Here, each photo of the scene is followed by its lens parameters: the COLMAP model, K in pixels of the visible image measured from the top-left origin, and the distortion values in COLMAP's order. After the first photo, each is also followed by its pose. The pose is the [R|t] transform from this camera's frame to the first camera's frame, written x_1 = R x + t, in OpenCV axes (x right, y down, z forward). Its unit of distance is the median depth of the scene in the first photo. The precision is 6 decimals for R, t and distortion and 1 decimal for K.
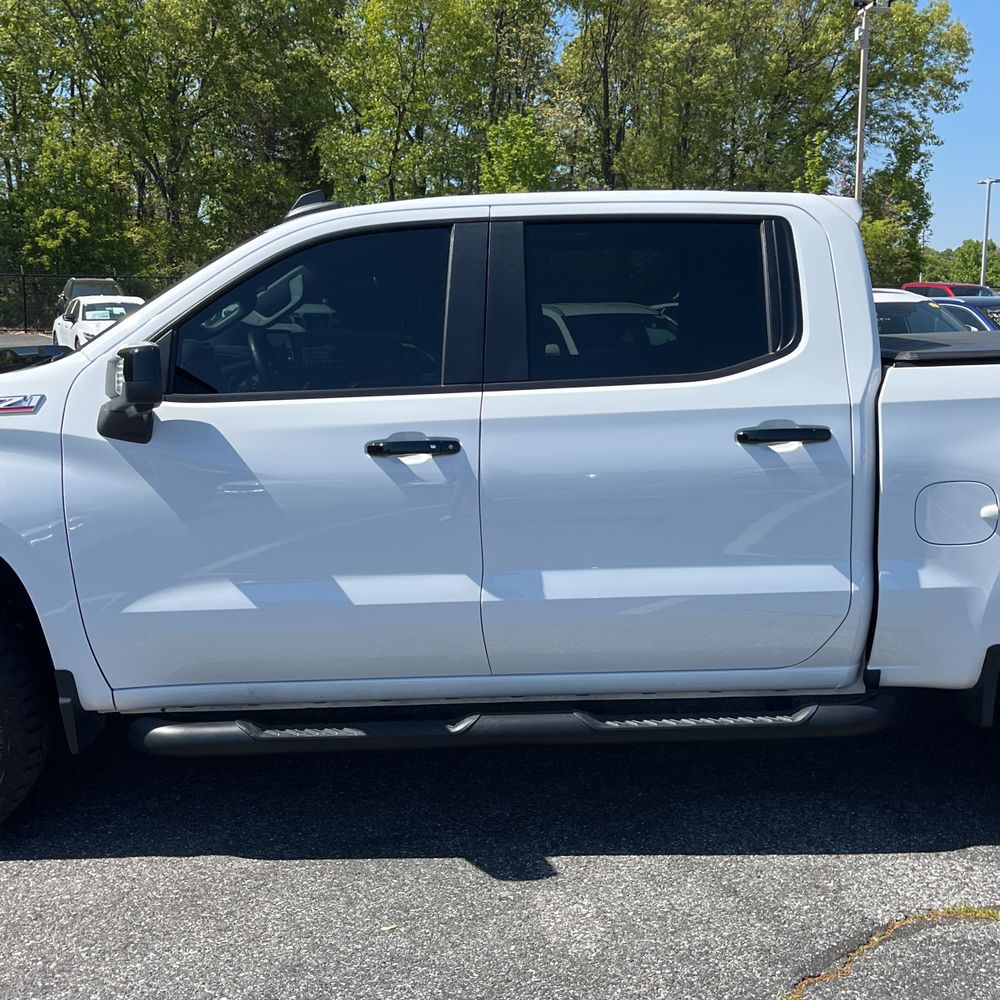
lens RADIAL K [[1375.0, 0, 500.0], [0, 1375.0, 500.0], [0, 0, 1]] dist [0.013199, -0.121843]
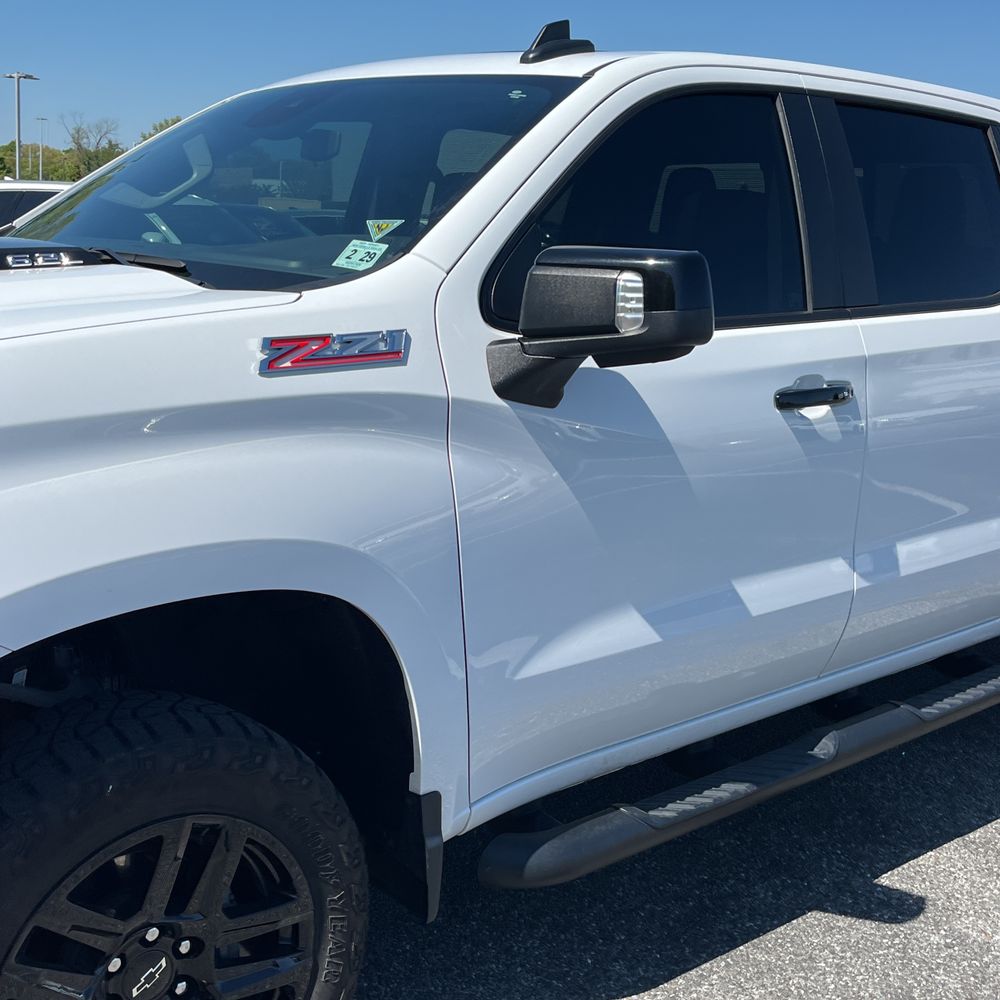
lens RADIAL K [[1375.0, 0, 500.0], [0, 1375.0, 500.0], [0, 0, 1]] dist [0.013199, -0.121843]
pose [[0.766715, -0.088187, 0.635902, -0.666619], [0.042491, 0.995319, 0.086799, -0.053669], [-0.640580, -0.039530, 0.766873, 0.530599]]
